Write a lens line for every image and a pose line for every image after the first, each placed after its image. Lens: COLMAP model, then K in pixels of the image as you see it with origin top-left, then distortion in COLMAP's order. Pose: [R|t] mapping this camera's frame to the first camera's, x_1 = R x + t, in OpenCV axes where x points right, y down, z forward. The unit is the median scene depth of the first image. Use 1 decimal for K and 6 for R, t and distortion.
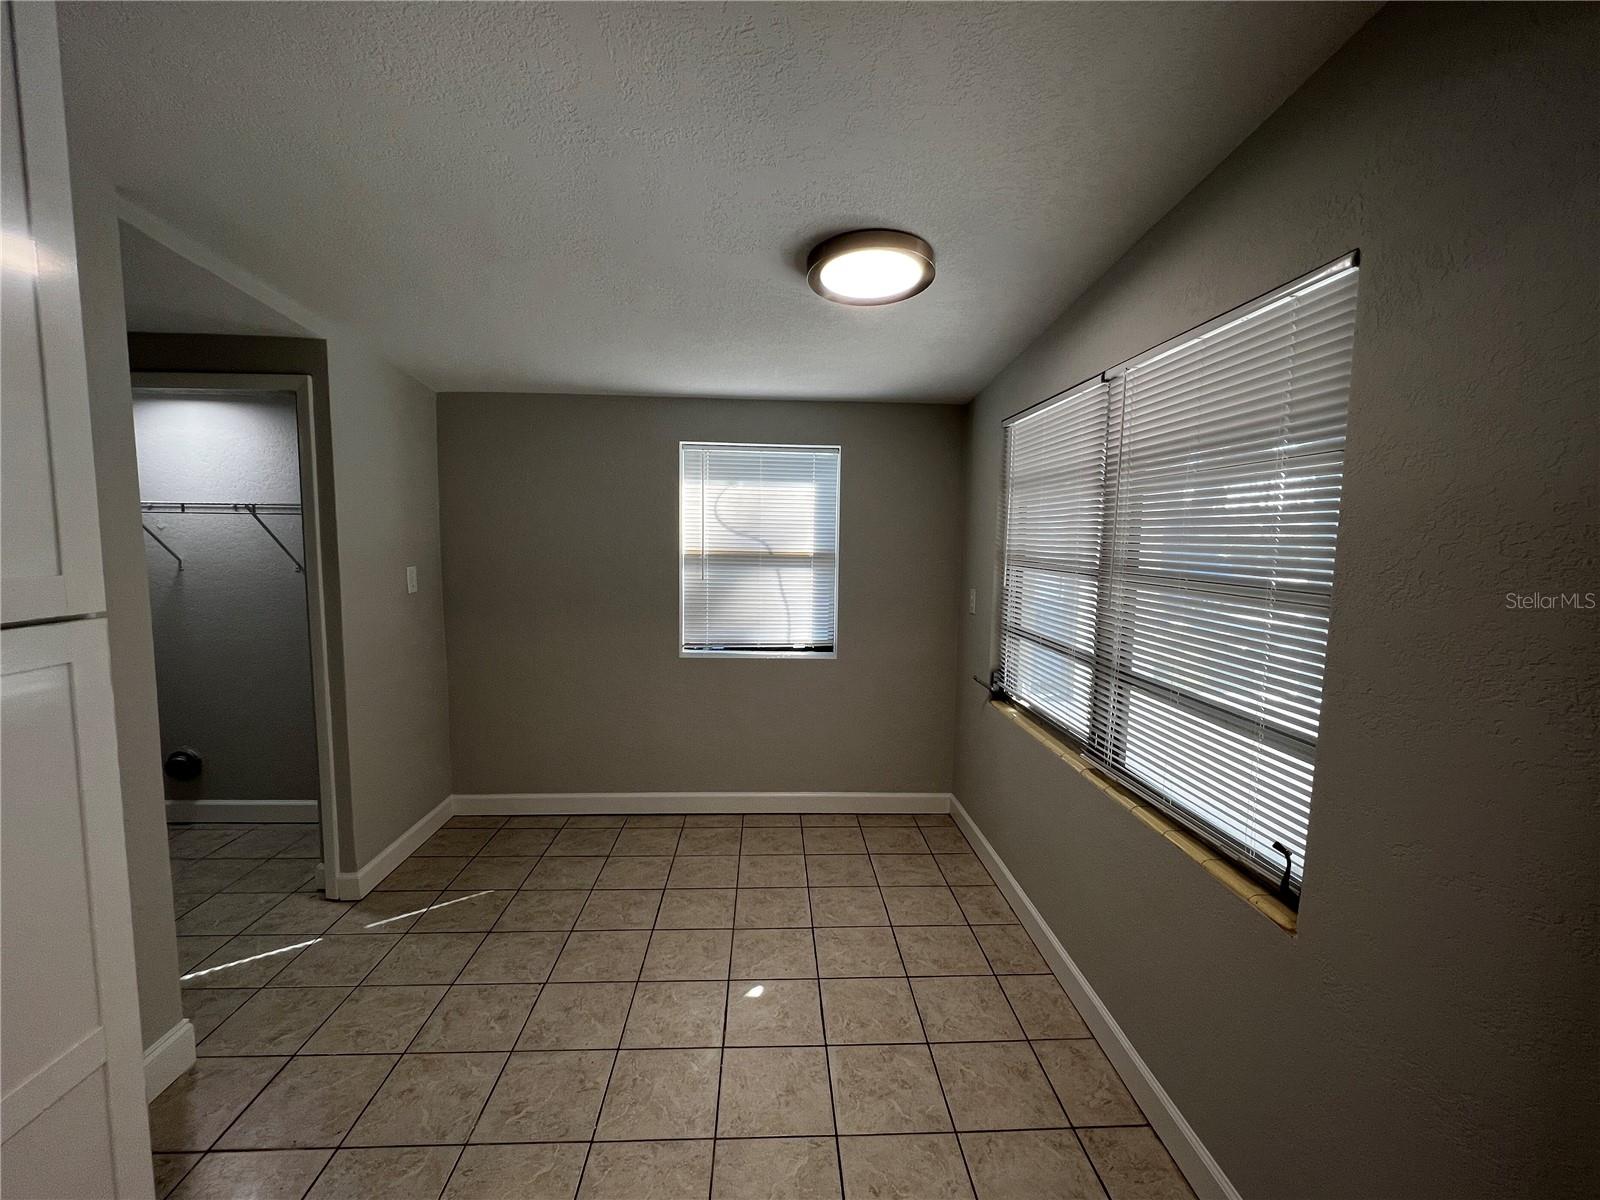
lens RADIAL K [[689.4, 0, 794.0], [0, 689.4, 601.6], [0, 0, 1]] dist [-0.001640, 0.000239]
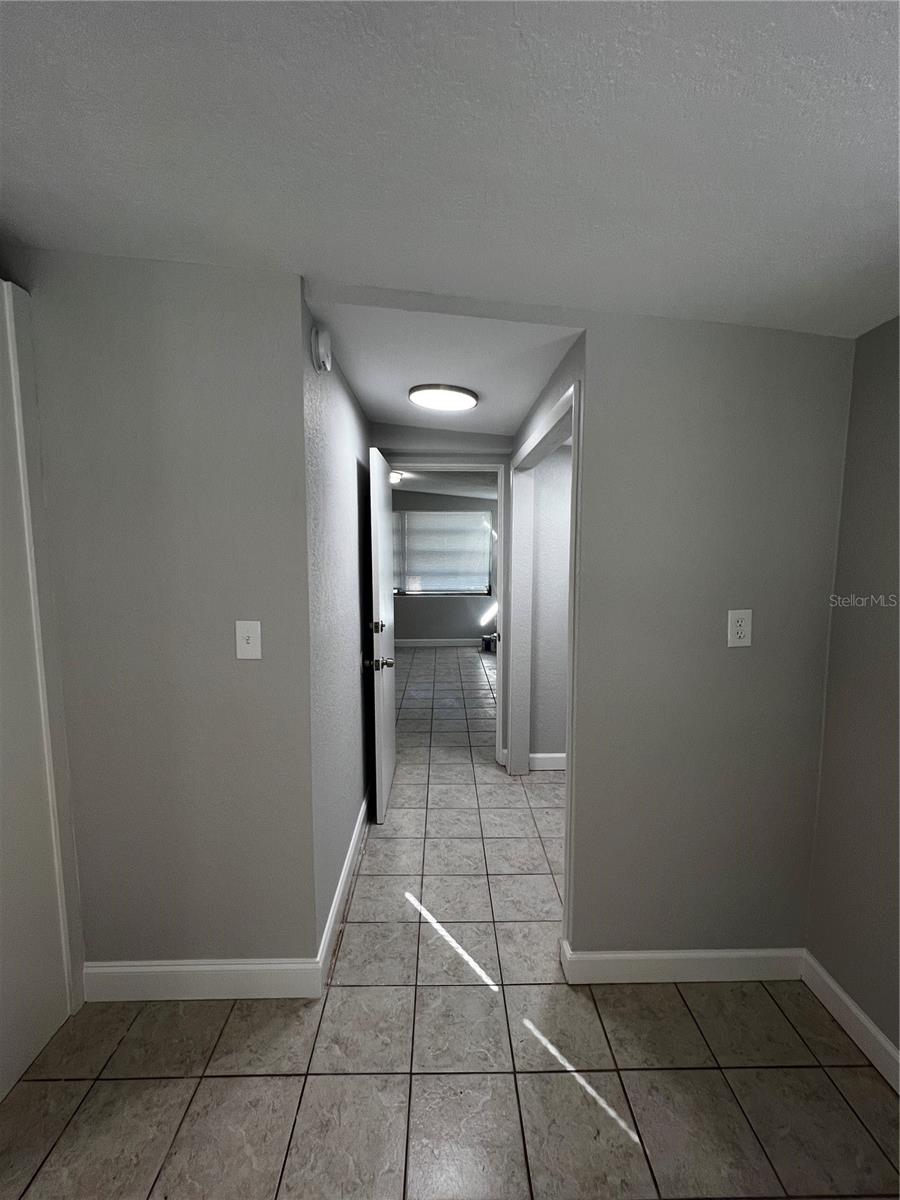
lens RADIAL K [[517.1, 0, 452.9], [0, 517.1, 601.1], [0, 0, 1]] dist [-0.001640, 0.000239]
pose [[-0.022982, 0.096685, -0.995050, -0.023896], [-0.097170, 0.990384, 0.098475, -0.086613], [0.995002, 0.098952, -0.013366, 0.753311]]
